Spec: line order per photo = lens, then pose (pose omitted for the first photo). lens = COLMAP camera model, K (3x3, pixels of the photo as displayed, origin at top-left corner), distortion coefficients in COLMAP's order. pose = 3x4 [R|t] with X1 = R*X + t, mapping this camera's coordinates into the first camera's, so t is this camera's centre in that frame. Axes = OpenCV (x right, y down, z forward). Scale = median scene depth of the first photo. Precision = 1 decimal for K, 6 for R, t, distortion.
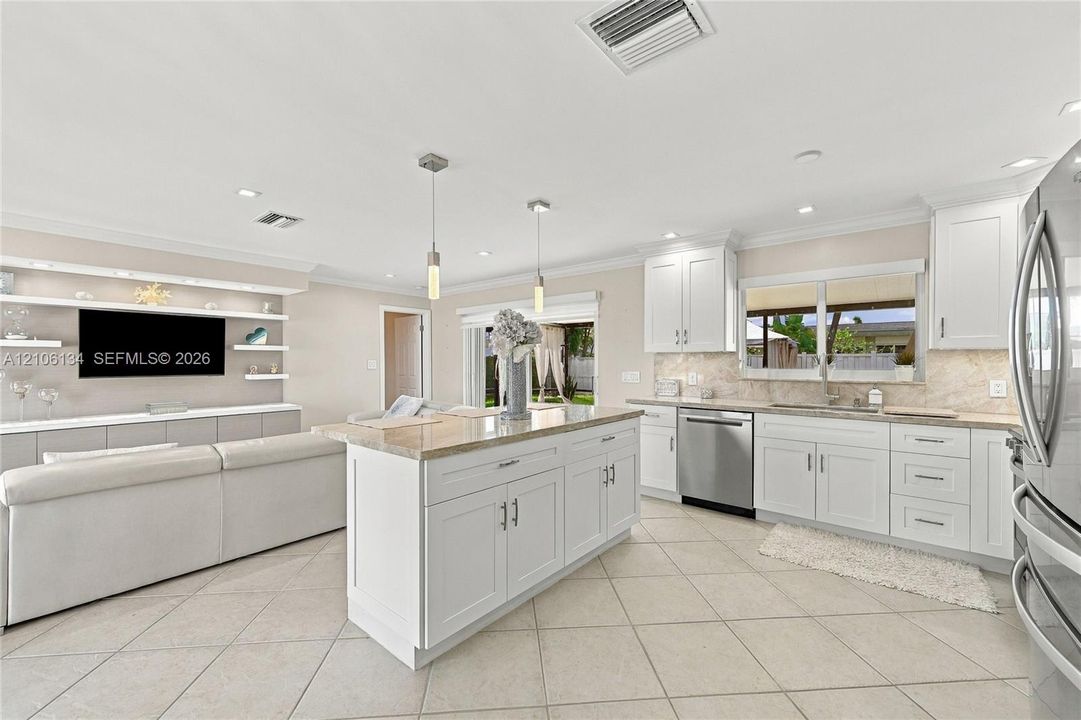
lens RADIAL K [[435.0, 0, 540.5], [0, 435.0, 360.0], [0, 0, 1]] dist [-0.000098, 0.000100]
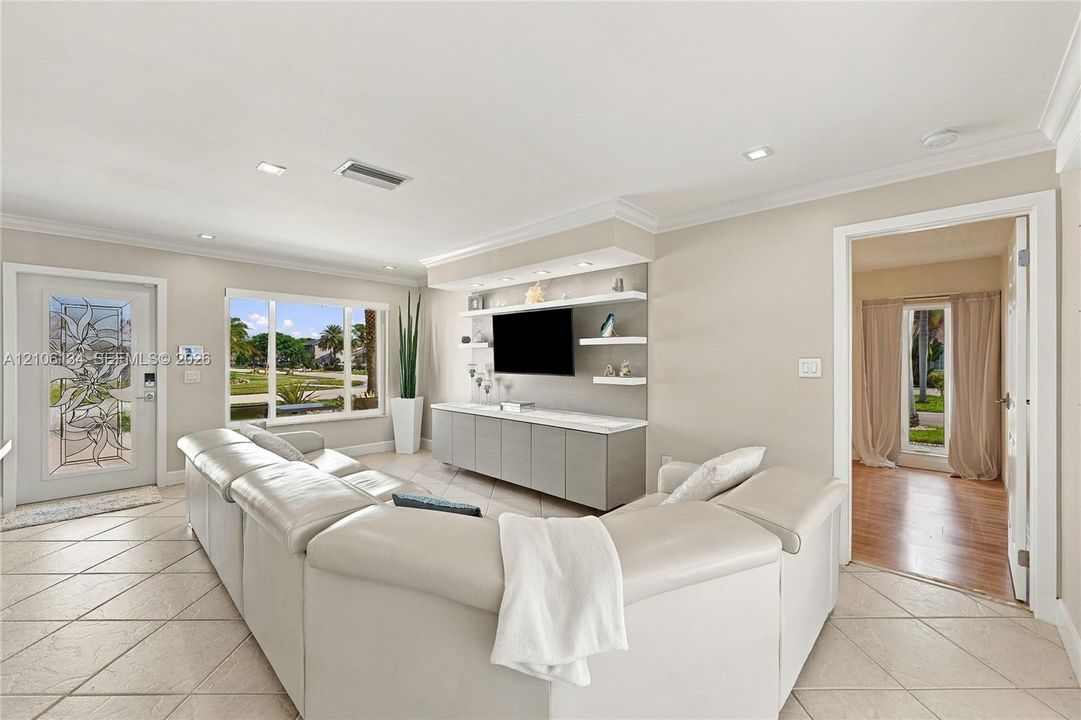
lens RADIAL K [[435.0, 0, 540.5], [0, 435.0, 360.0], [0, 0, 1]] dist [-0.000098, 0.000100]
pose [[-0.053046, 0.005678, -0.998576, 0.092876], [0.001775, 0.999983, 0.005591, -0.000617], [0.998591, -0.001475, -0.053055, 0.952157]]
